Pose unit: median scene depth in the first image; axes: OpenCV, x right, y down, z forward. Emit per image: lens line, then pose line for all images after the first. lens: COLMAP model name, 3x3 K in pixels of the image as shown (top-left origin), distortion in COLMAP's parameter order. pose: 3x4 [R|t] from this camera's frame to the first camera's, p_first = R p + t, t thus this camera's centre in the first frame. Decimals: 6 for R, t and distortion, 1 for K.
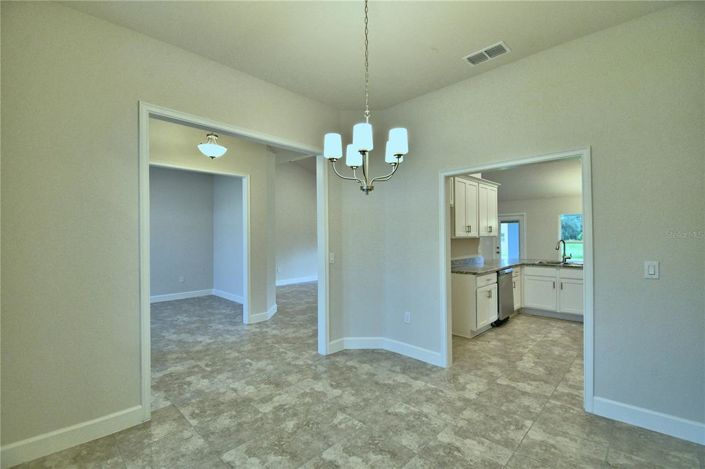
lens RADIAL K [[310.4, 0, 350.8], [0, 310.4, 232.4], [0, 0, 1]] dist [0.000664, -0.012268]
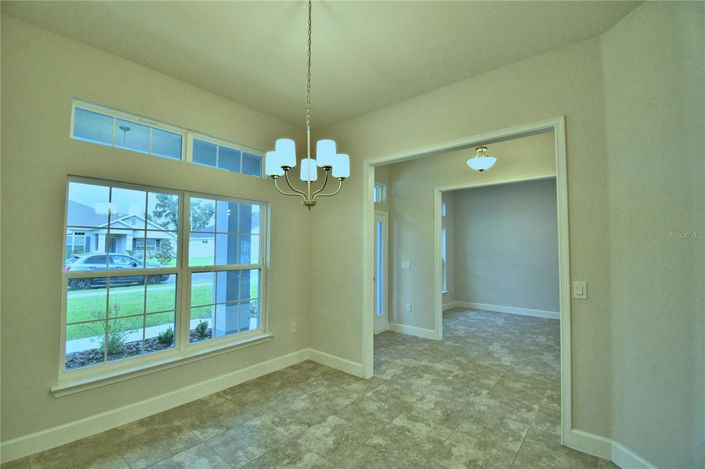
lens RADIAL K [[310.4, 0, 352.2], [0, 310.4, 232.4], [0, 0, 1]] dist [0.000664, -0.012268]
pose [[0.083382, -0.042685, -0.995603, 0.614615], [-0.000441, 0.999081, -0.042871, -0.004195], [0.996518, 0.004014, 0.083286, 0.626985]]
